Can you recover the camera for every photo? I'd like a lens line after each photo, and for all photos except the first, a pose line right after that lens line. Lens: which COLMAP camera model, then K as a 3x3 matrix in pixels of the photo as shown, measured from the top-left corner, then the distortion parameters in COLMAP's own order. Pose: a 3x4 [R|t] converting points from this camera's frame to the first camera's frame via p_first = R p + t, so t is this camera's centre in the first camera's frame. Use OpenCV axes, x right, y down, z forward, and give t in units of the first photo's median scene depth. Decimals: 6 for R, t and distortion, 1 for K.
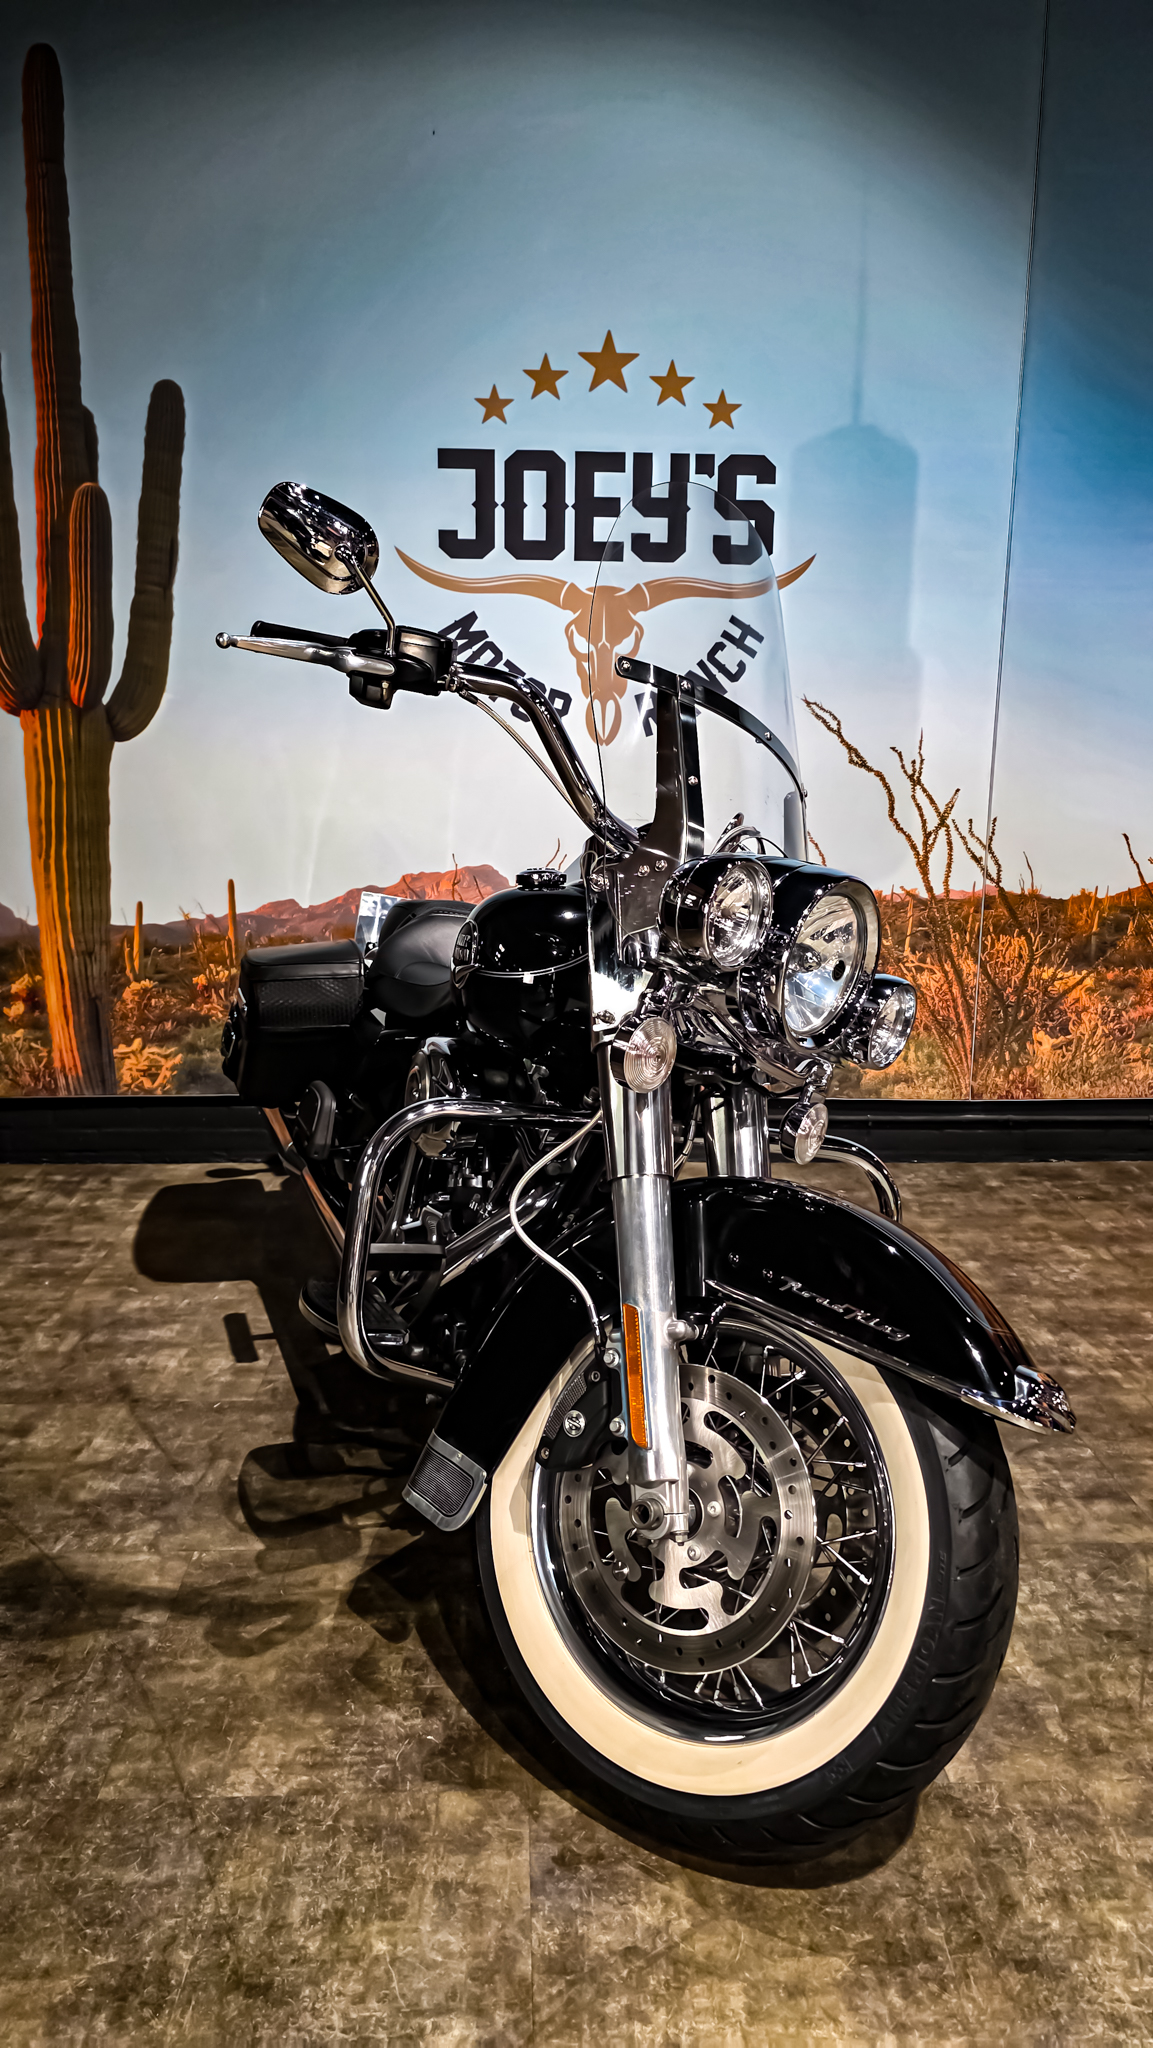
lens RADIAL K [[1388.4, 0, 562.2], [0, 1388.4, 1041.0], [0, 0, 1]] dist [0.044517, -0.041805]
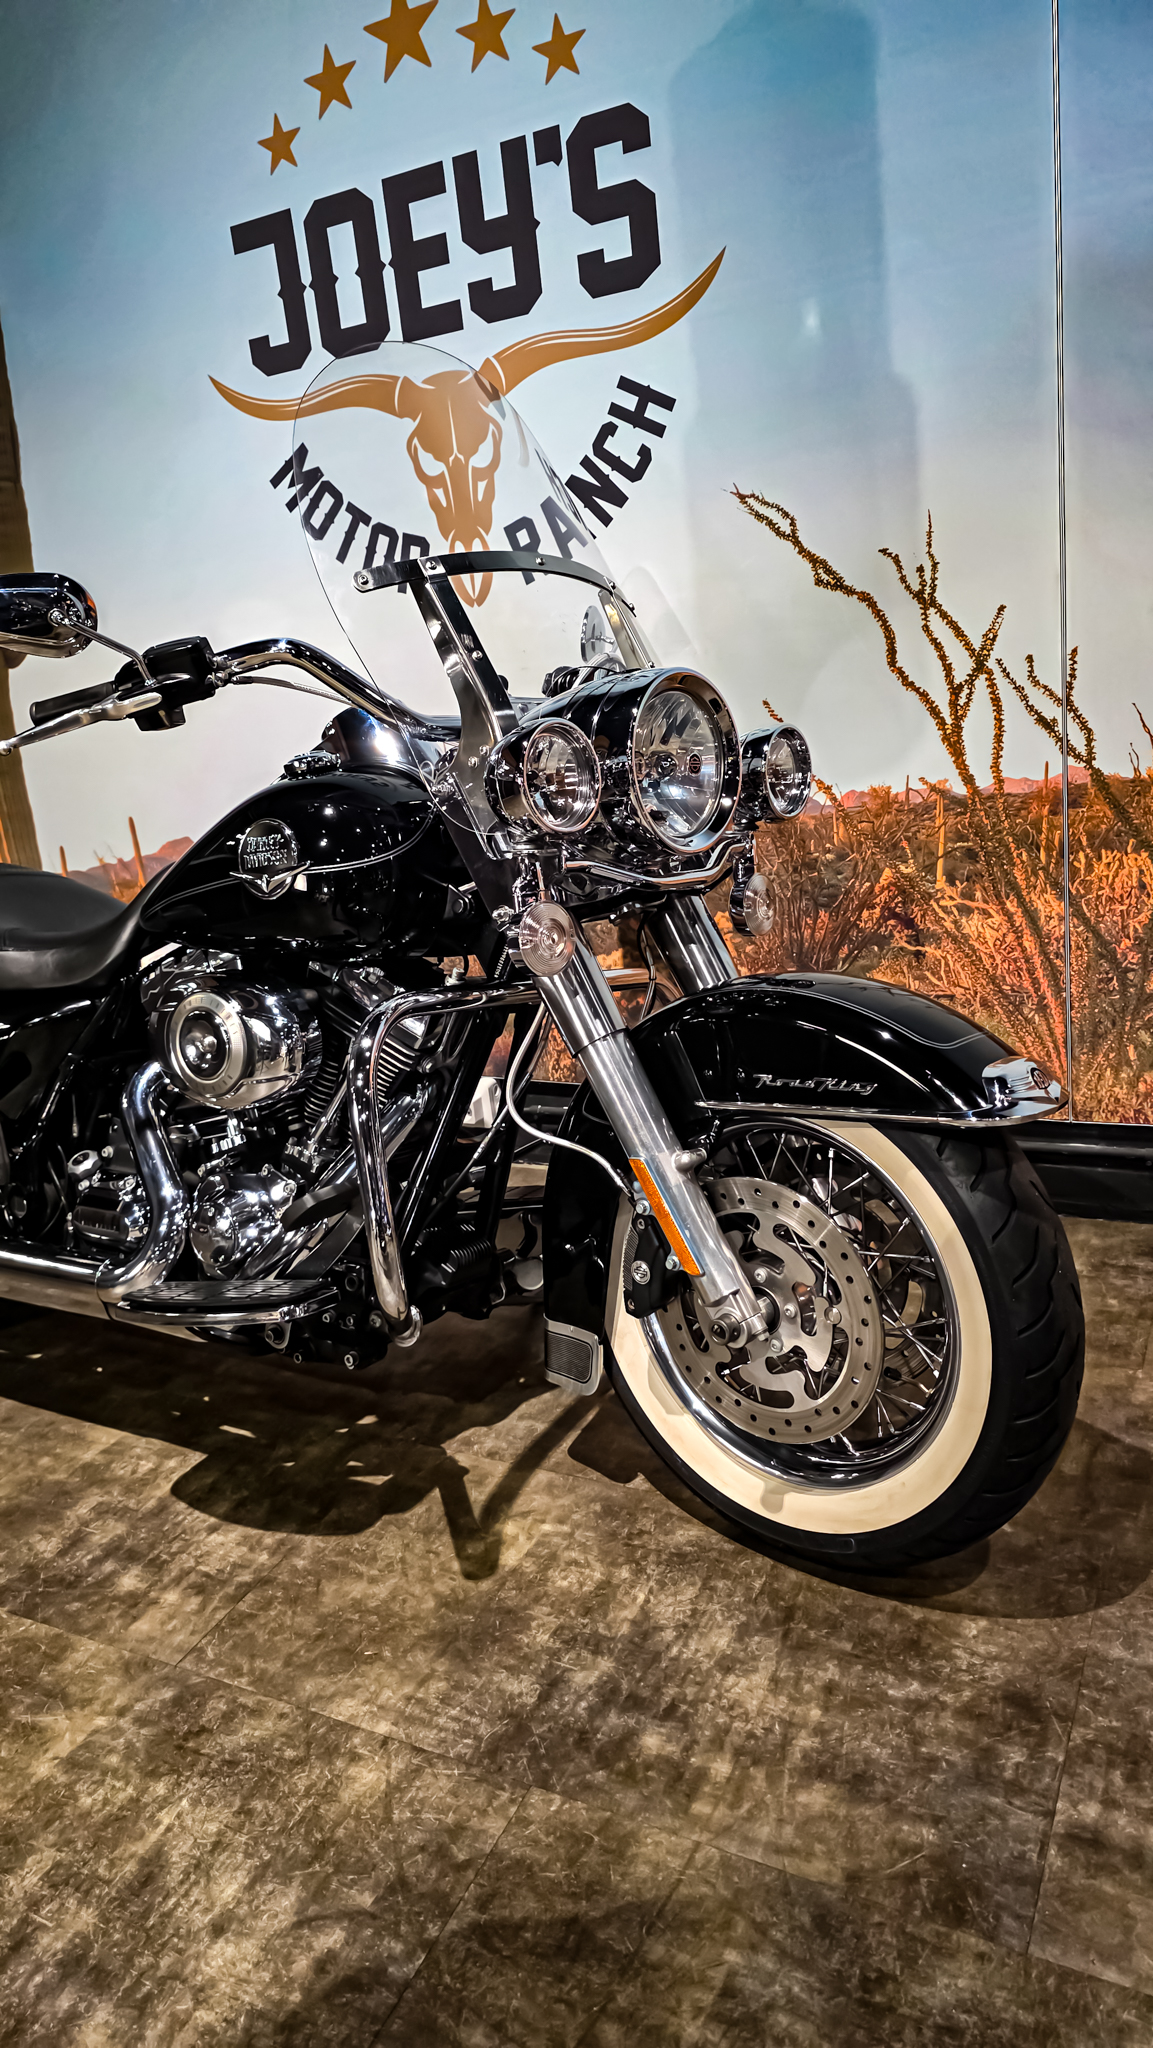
lens RADIAL K [[1388.4, 0, 542.1], [0, 1388.4, 1026.1], [0, 0, 1]] dist [0.044517, -0.041805]
pose [[0.858408, 0.034046, -0.511836, 0.427739], [0.022043, 0.994425, 0.103116, -0.070475], [0.512493, -0.099798, 0.852872, 0.384931]]
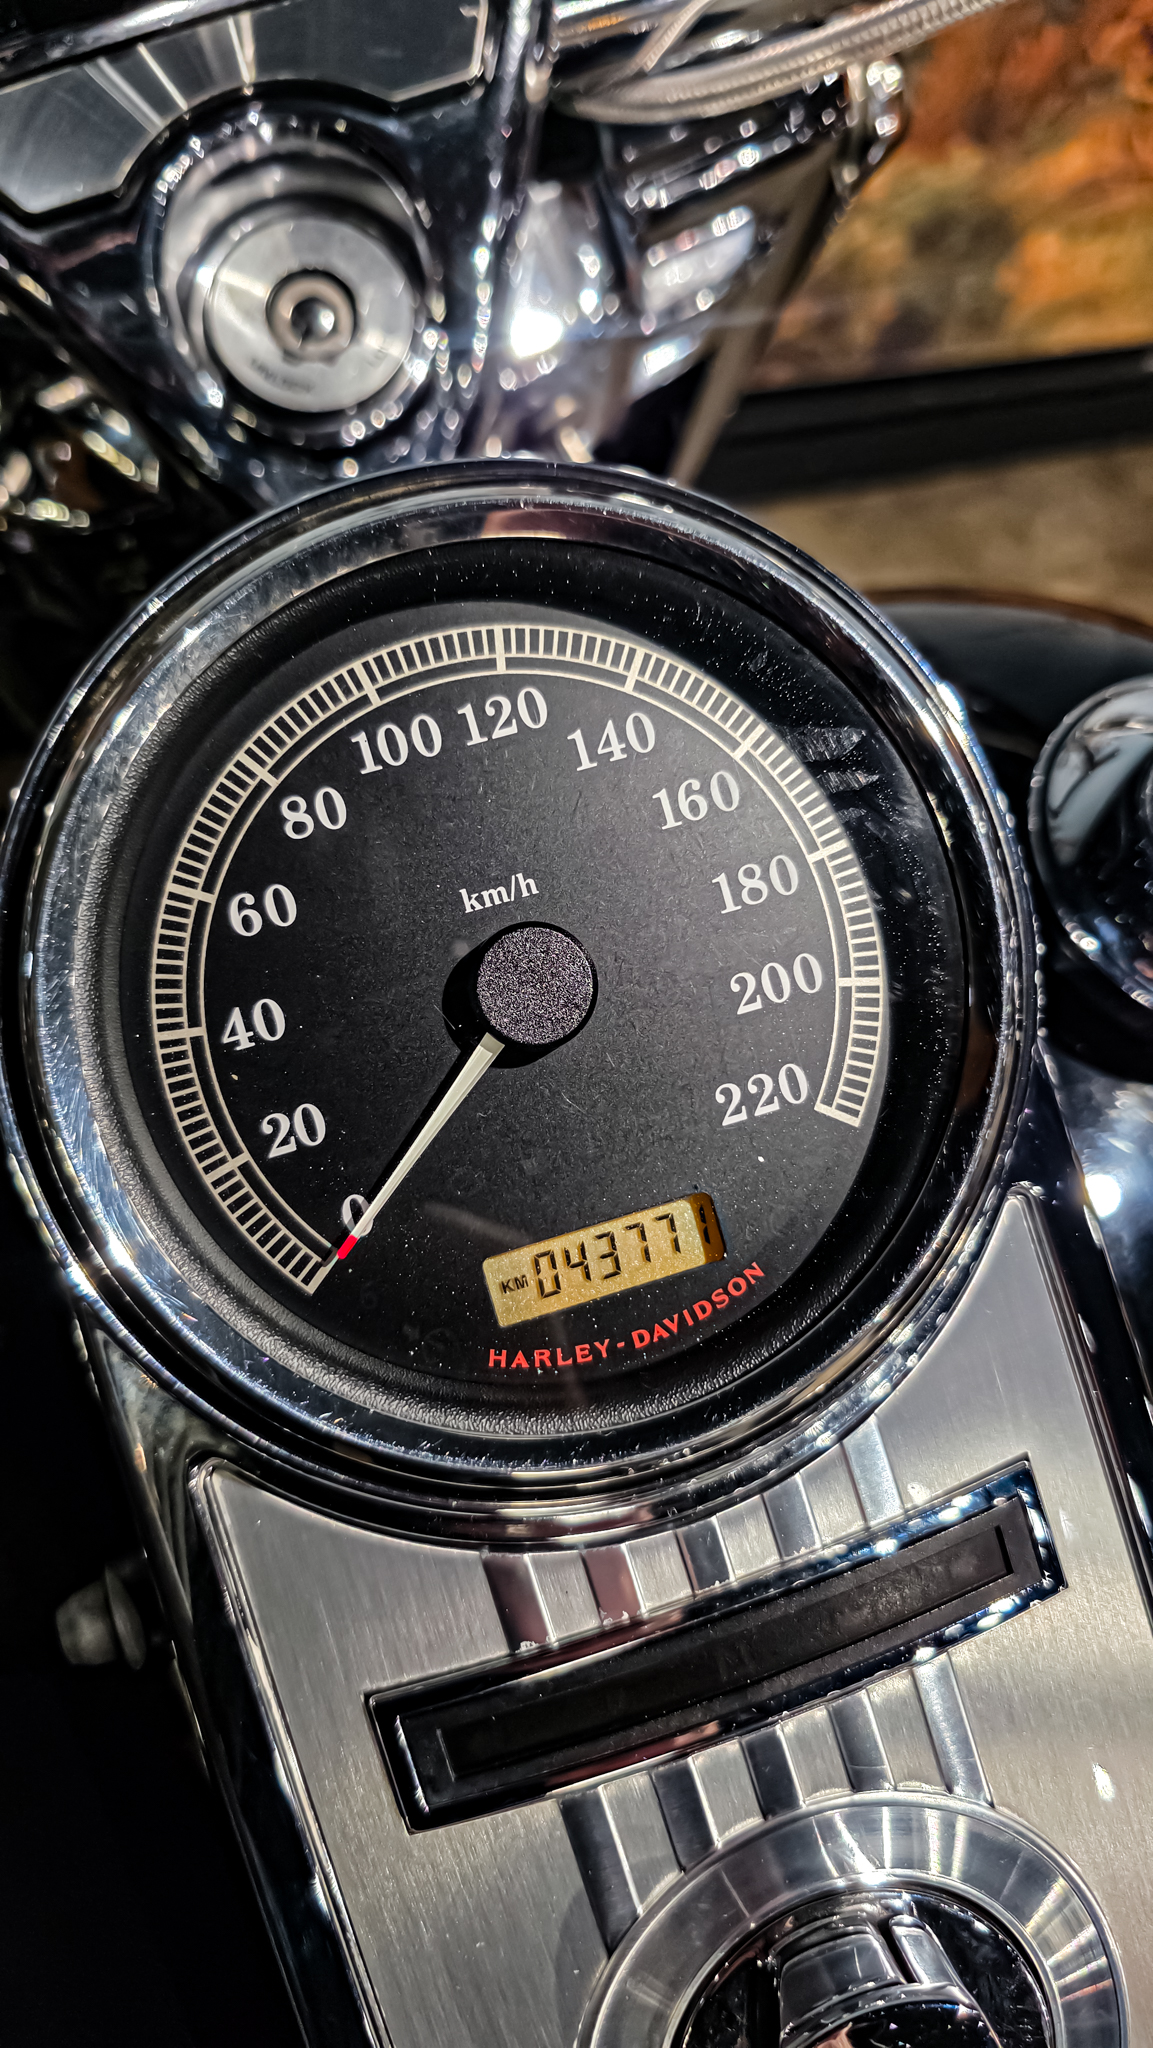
lens RADIAL K [[1388.4, 0, 581.0], [0, 1388.4, 1026.2], [0, 0, 1]] dist [0.044517, -0.041805]
pose [[0.919241, -0.240748, 0.311507, -0.106015], [-0.072282, 0.674582, 0.734652, -0.142641], [-0.387003, -0.697839, 0.602702, 0.658782]]
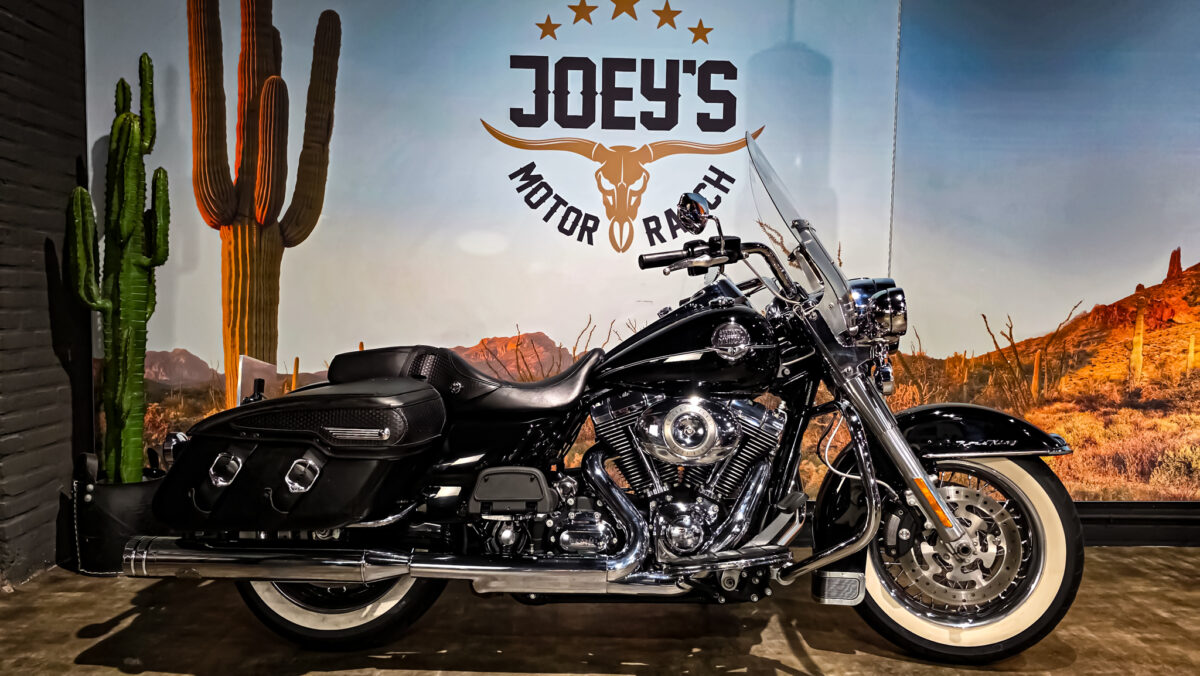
lens RADIAL K [[813.5, 0, 591.5], [0, 813.5, 351.9], [0, 0, 1]] dist [0.044517, -0.041805]
pose [[0.999978, 0.004980, -0.004274, 0.002690], [-0.005512, 0.990784, -0.135340, 0.006630], [0.003560, 0.135361, 0.990790, 0.169536]]
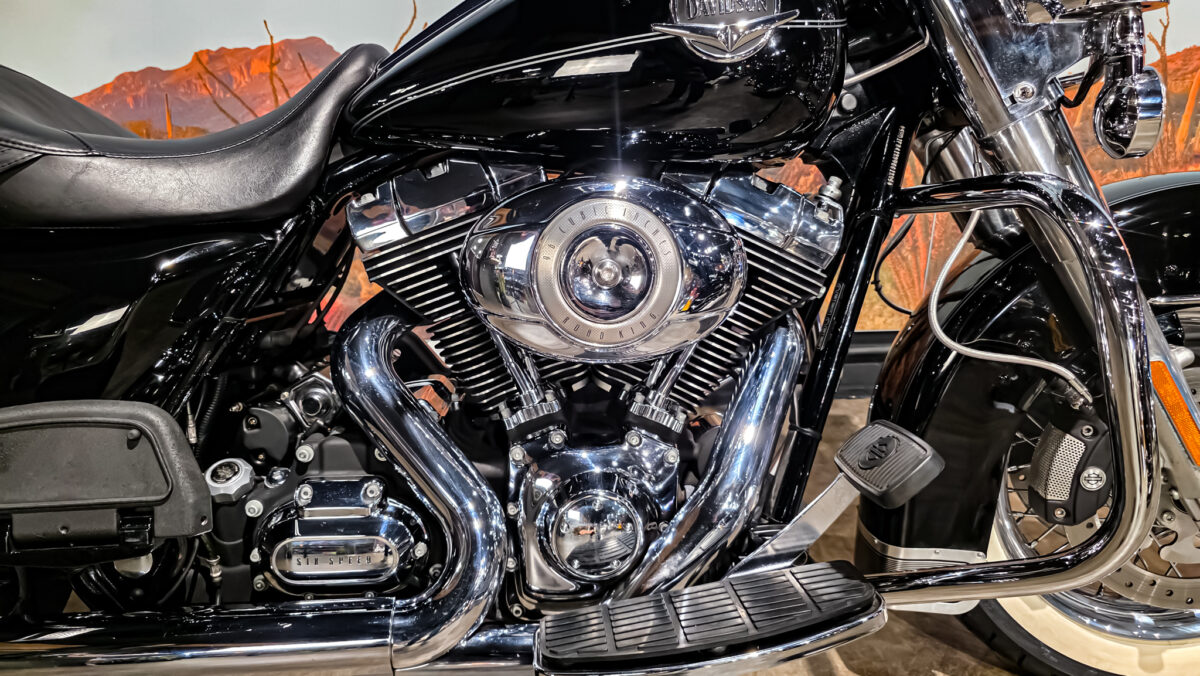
lens RADIAL K [[813.5, 0, 605.0], [0, 813.5, 338.4], [0, 0, 1]] dist [0.044517, -0.041805]
pose [[0.994435, -0.034783, 0.099440, 0.048399], [0.020505, 0.989776, 0.141150, -0.029174], [-0.103333, -0.138326, 0.984981, 0.543029]]
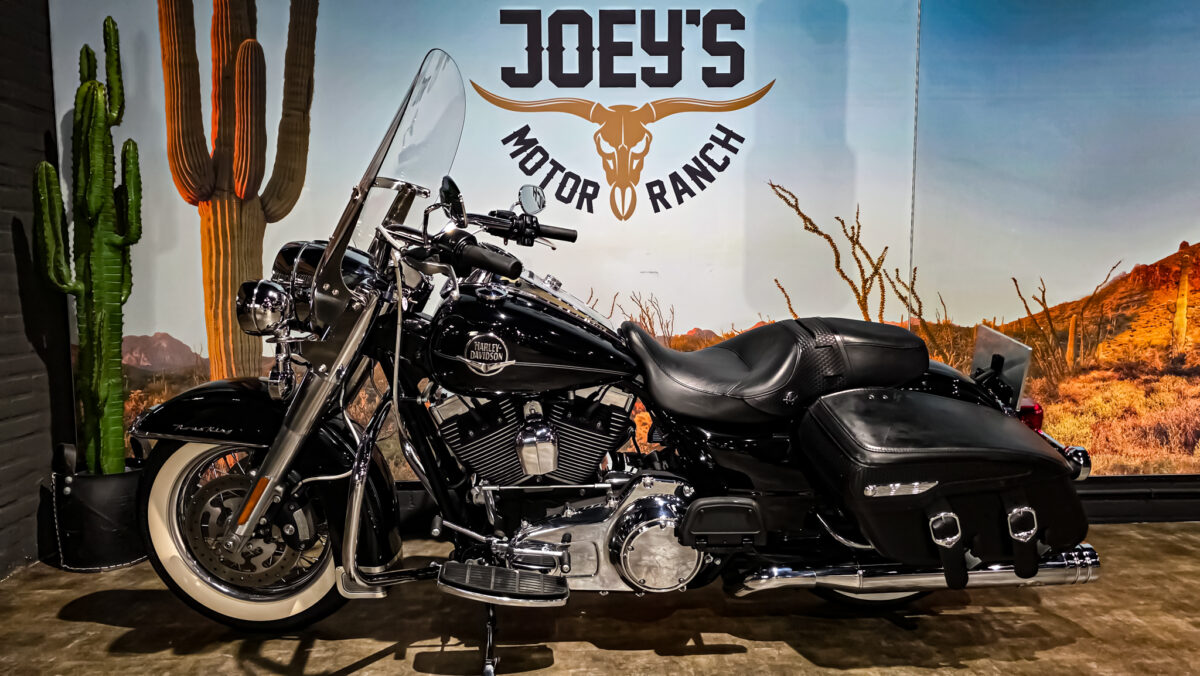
lens RADIAL K [[813.5, 0, 590.0], [0, 813.5, 354.7], [0, 0, 1]] dist [0.044517, -0.041805]
pose [[0.999610, -0.015075, -0.023492, 0.013450], [0.012436, 0.993995, -0.108712, 0.005628], [0.024989, 0.108378, 0.993796, 0.218526]]
